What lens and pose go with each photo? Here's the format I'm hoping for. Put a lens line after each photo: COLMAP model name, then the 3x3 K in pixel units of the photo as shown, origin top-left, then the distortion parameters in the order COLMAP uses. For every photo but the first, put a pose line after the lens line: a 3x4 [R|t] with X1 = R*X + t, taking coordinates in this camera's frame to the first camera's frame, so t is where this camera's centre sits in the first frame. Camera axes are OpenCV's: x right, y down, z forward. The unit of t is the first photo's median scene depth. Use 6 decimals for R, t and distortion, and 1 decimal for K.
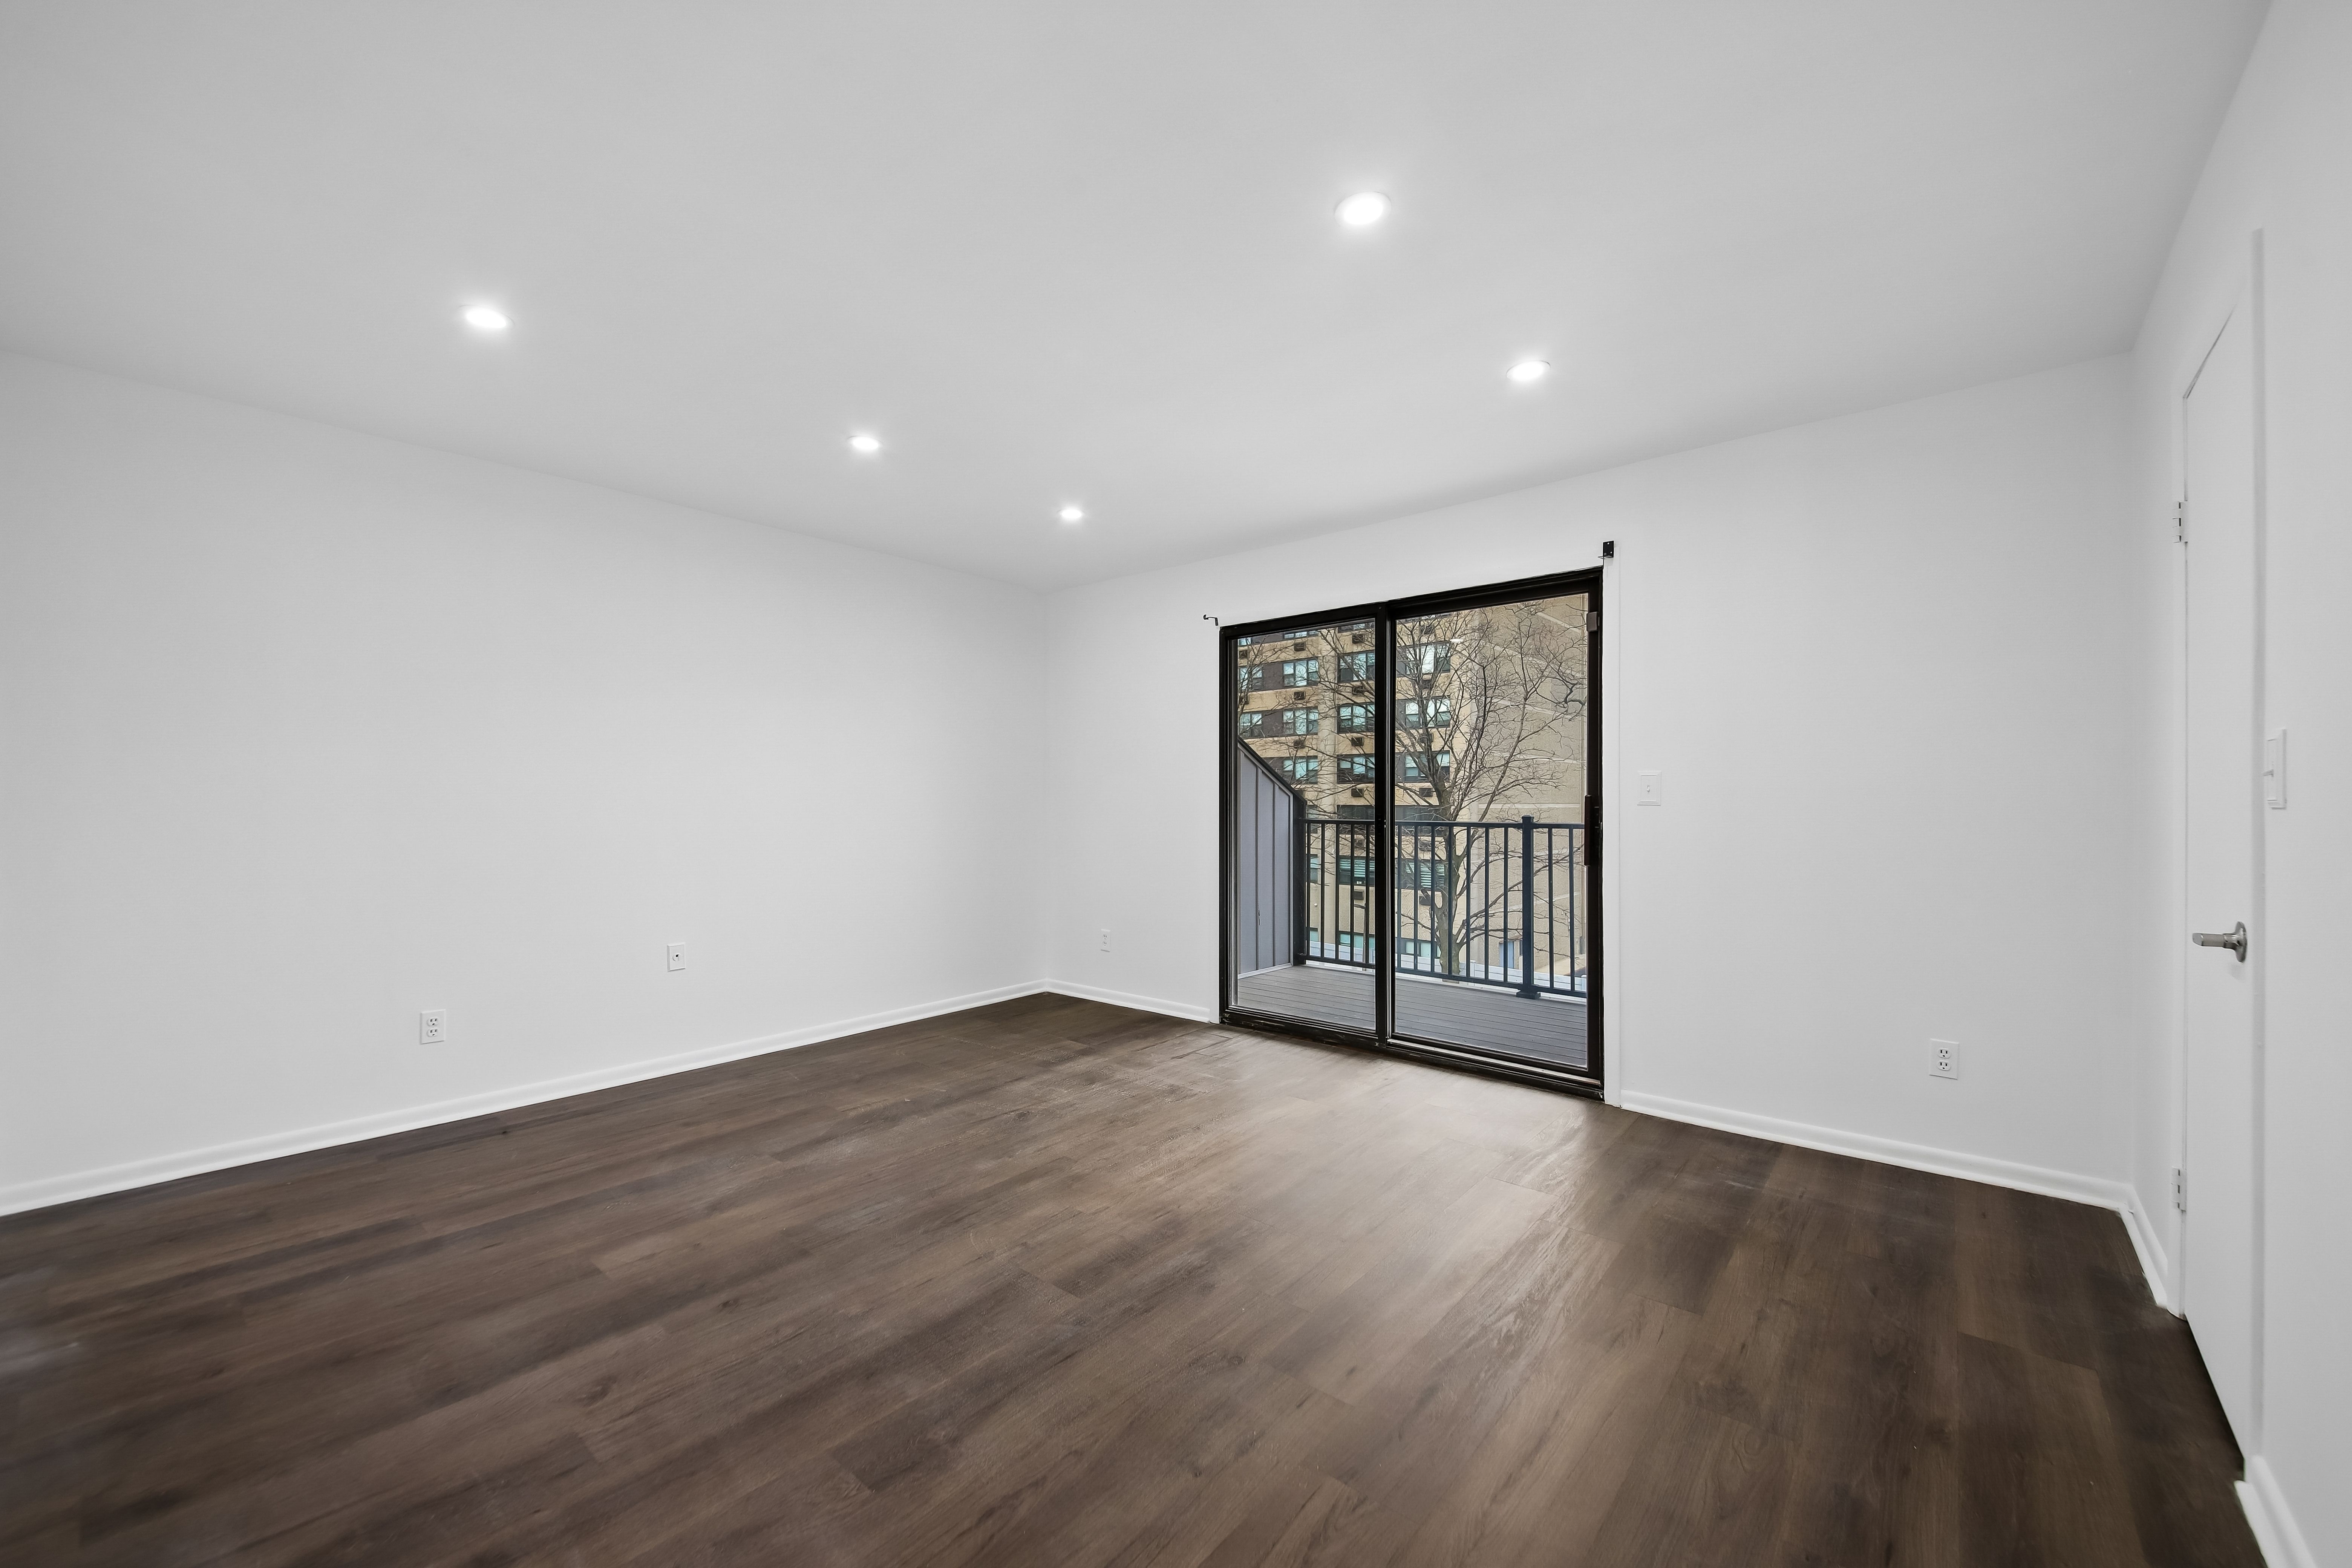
lens RADIAL K [[934.9, 0, 1179.1], [0, 934.9, 796.9], [0, 0, 1]] dist [0.035751, -0.028609]
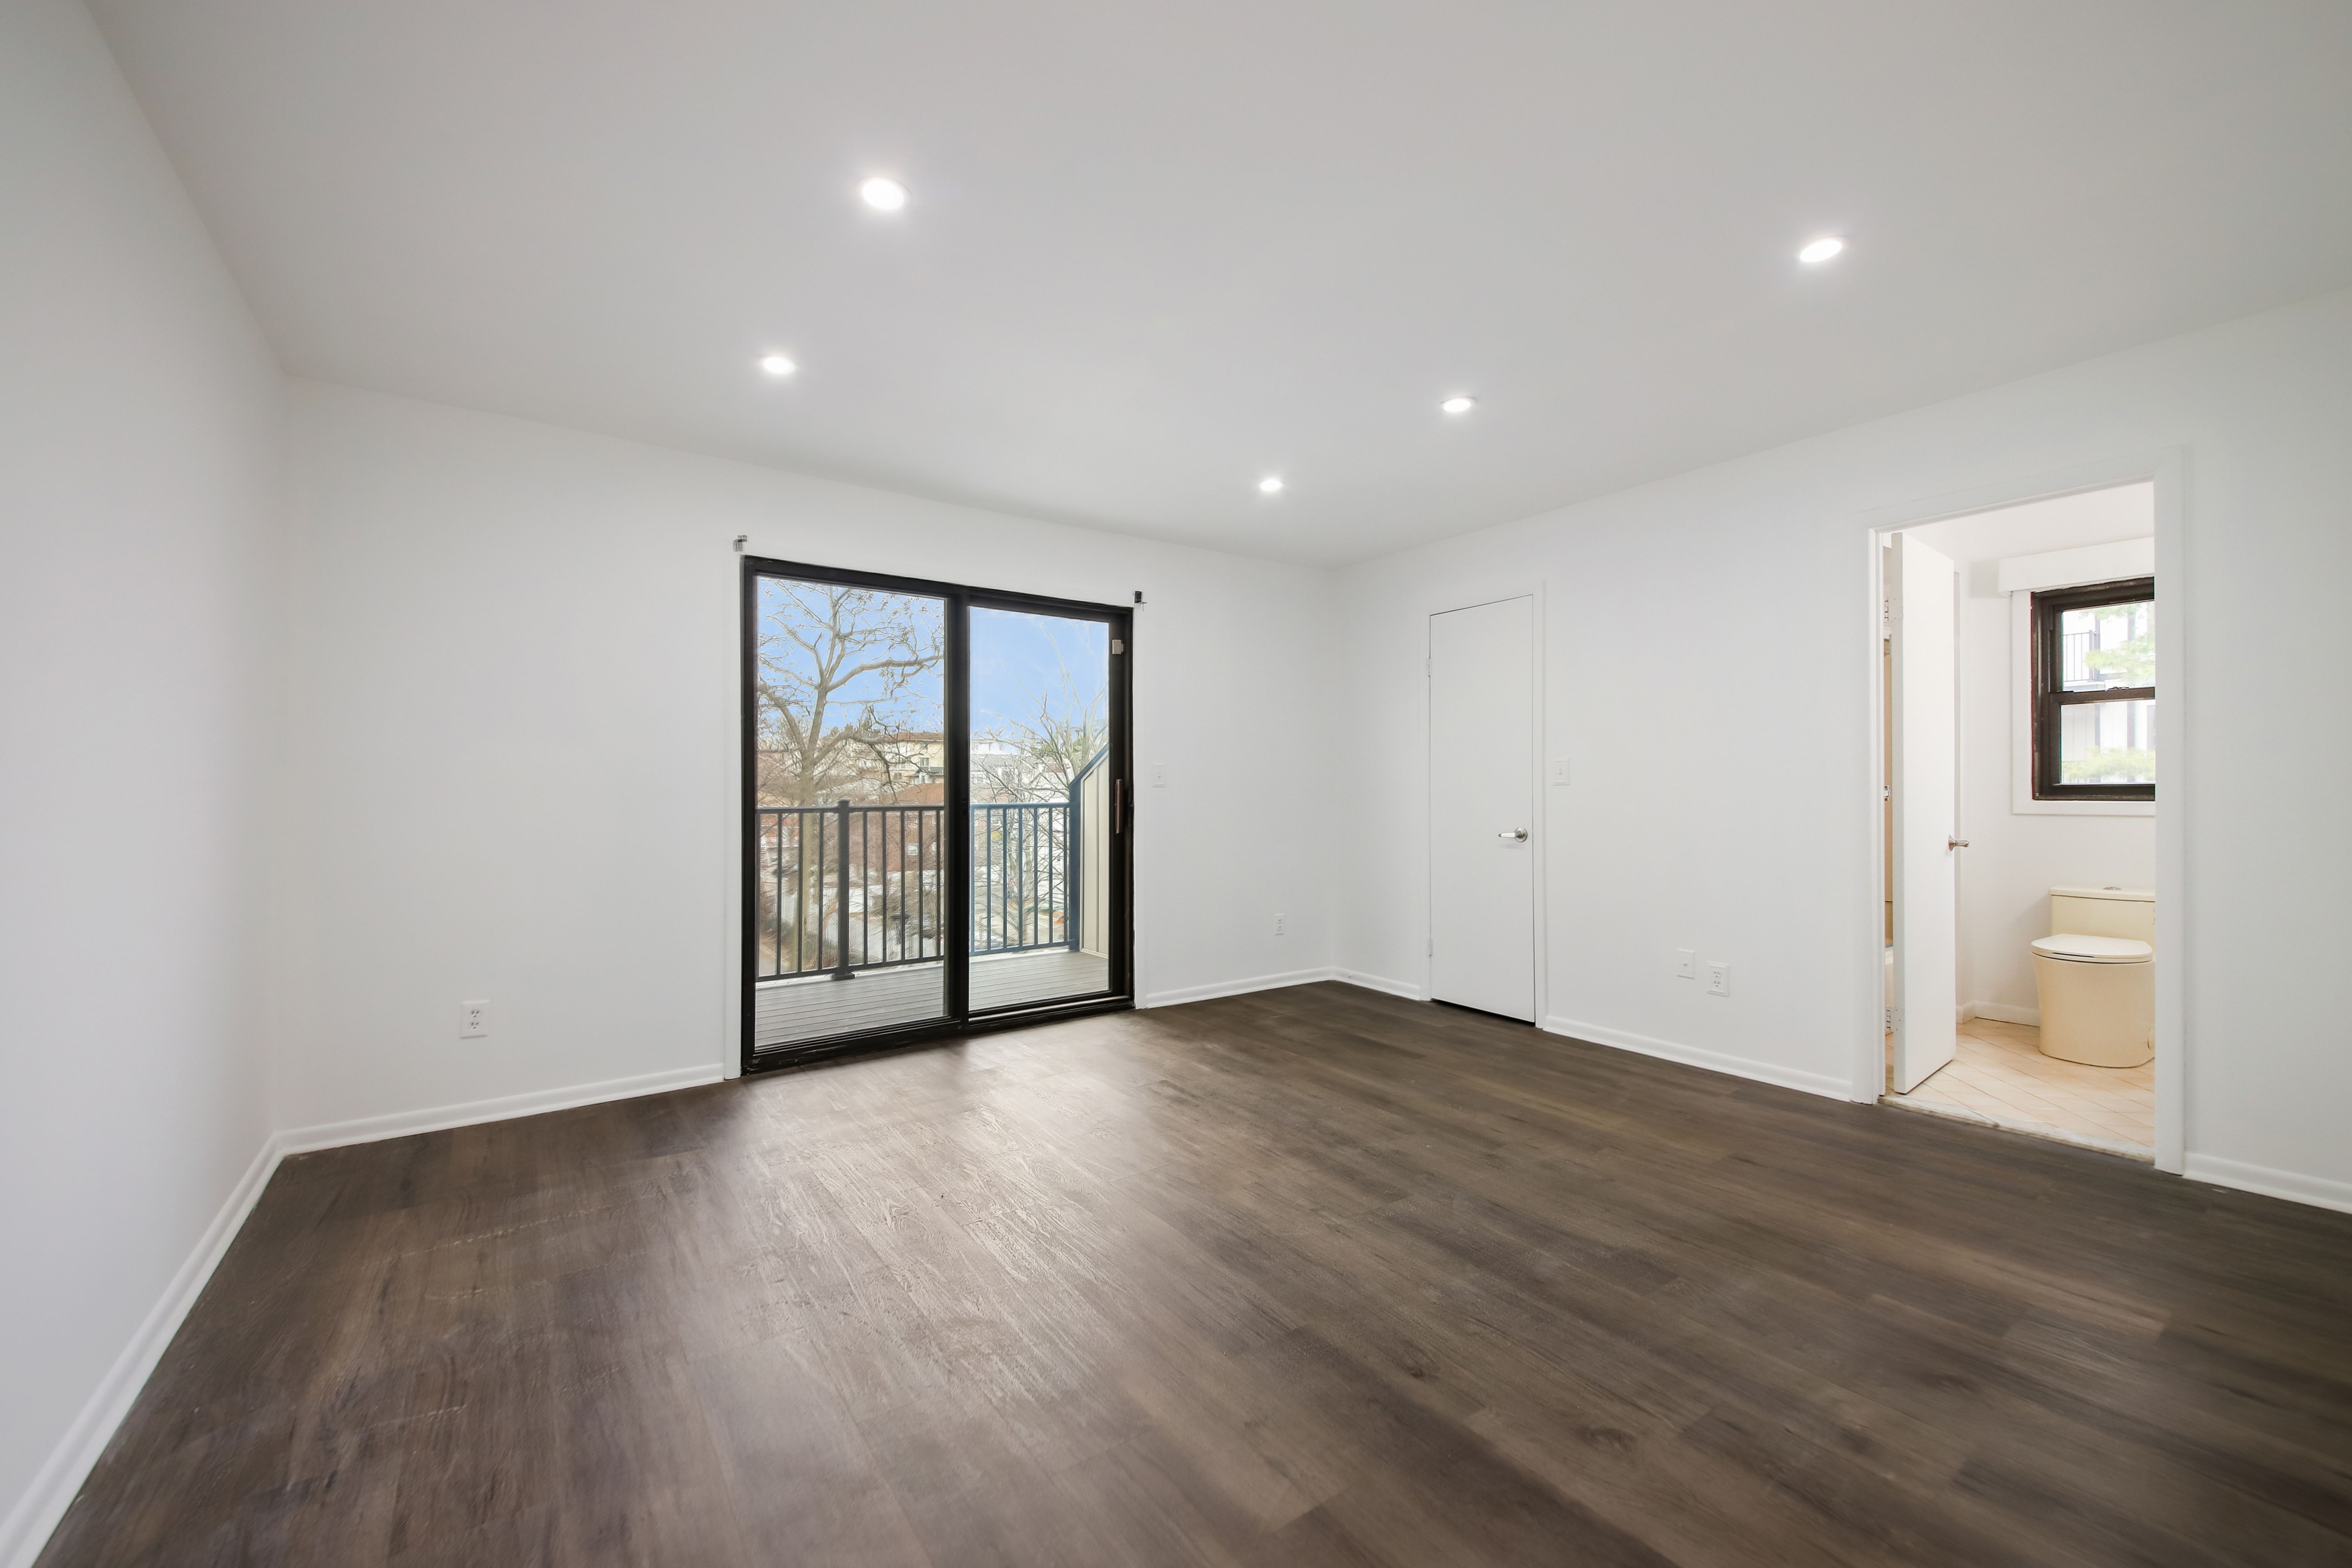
lens RADIAL K [[950.7, 0, 1176.0], [0, 950.7, 784.0], [0, 0, 1]] dist [0.066201, -0.048490]
pose [[0.232498, 0.003315, 0.972591, -1.101478], [-0.001045, 0.999994, -0.003159, 0.011391], [-0.972596, -0.000282, 0.232500, 0.811902]]
